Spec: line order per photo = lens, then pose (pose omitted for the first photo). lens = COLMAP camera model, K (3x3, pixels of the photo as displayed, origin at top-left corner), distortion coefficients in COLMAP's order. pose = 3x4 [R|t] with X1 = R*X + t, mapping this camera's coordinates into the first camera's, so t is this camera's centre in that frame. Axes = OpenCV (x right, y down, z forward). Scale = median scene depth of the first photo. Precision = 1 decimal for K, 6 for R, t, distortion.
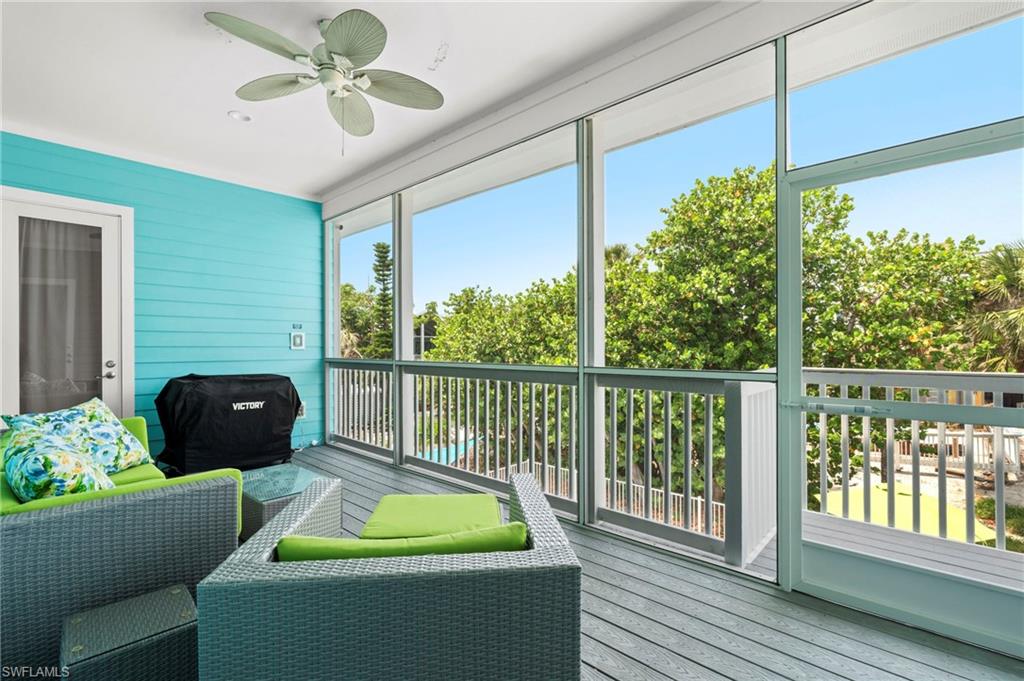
lens RADIAL K [[460.5, 0, 511.4], [0, 460.5, 344.9], [0, 0, 1]] dist [-0.008163, 0.000526]
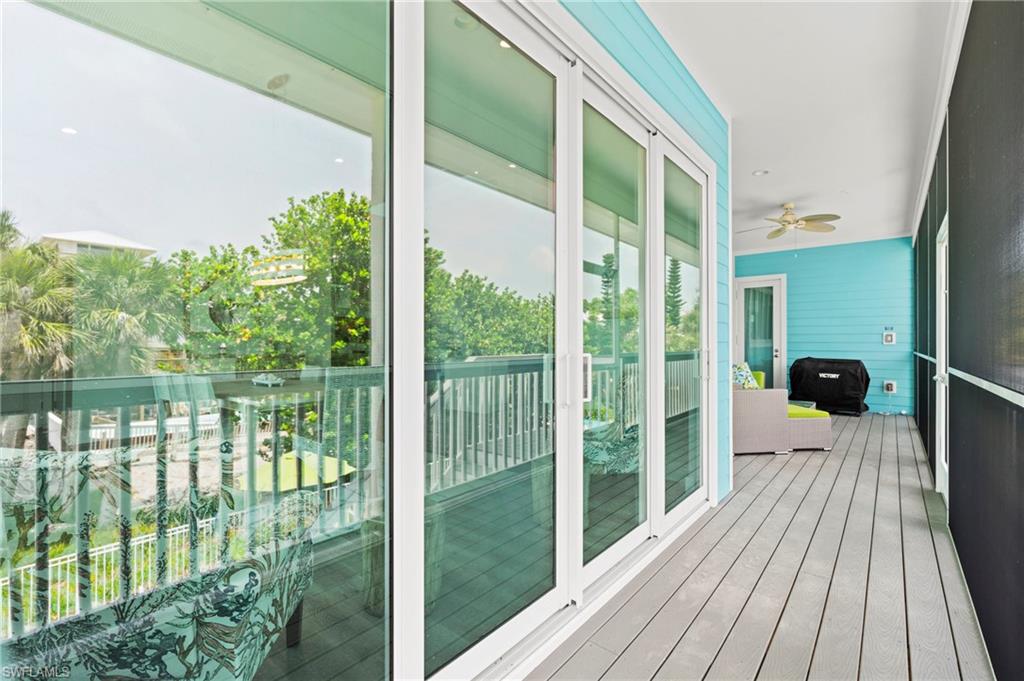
lens RADIAL K [[458.7, 0, 512.7], [0, 458.7, 340.6], [0, 0, 1]] dist [-0.008096, 0.000258]
pose [[0.057903, -0.004584, -0.998312, 1.096626], [0.000713, 0.999989, -0.004551, 0.003971], [0.998322, -0.000449, 0.057905, -0.312067]]
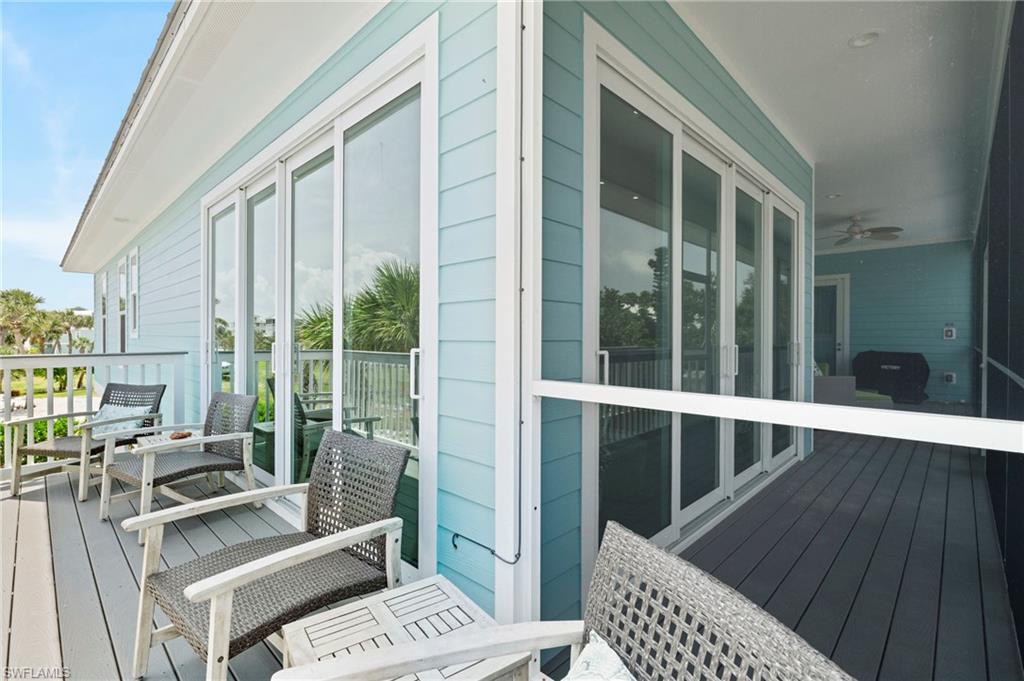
lens RADIAL K [[458.7, 0, 512.7], [0, 458.7, 340.6], [0, 0, 1]] dist [-0.008096, 0.000258]
pose [[-0.024554, 0.012058, -0.999626, 1.383535], [-0.001562, 0.999926, 0.012100, -0.002133], [0.999697, 0.001859, -0.024533, -0.548972]]
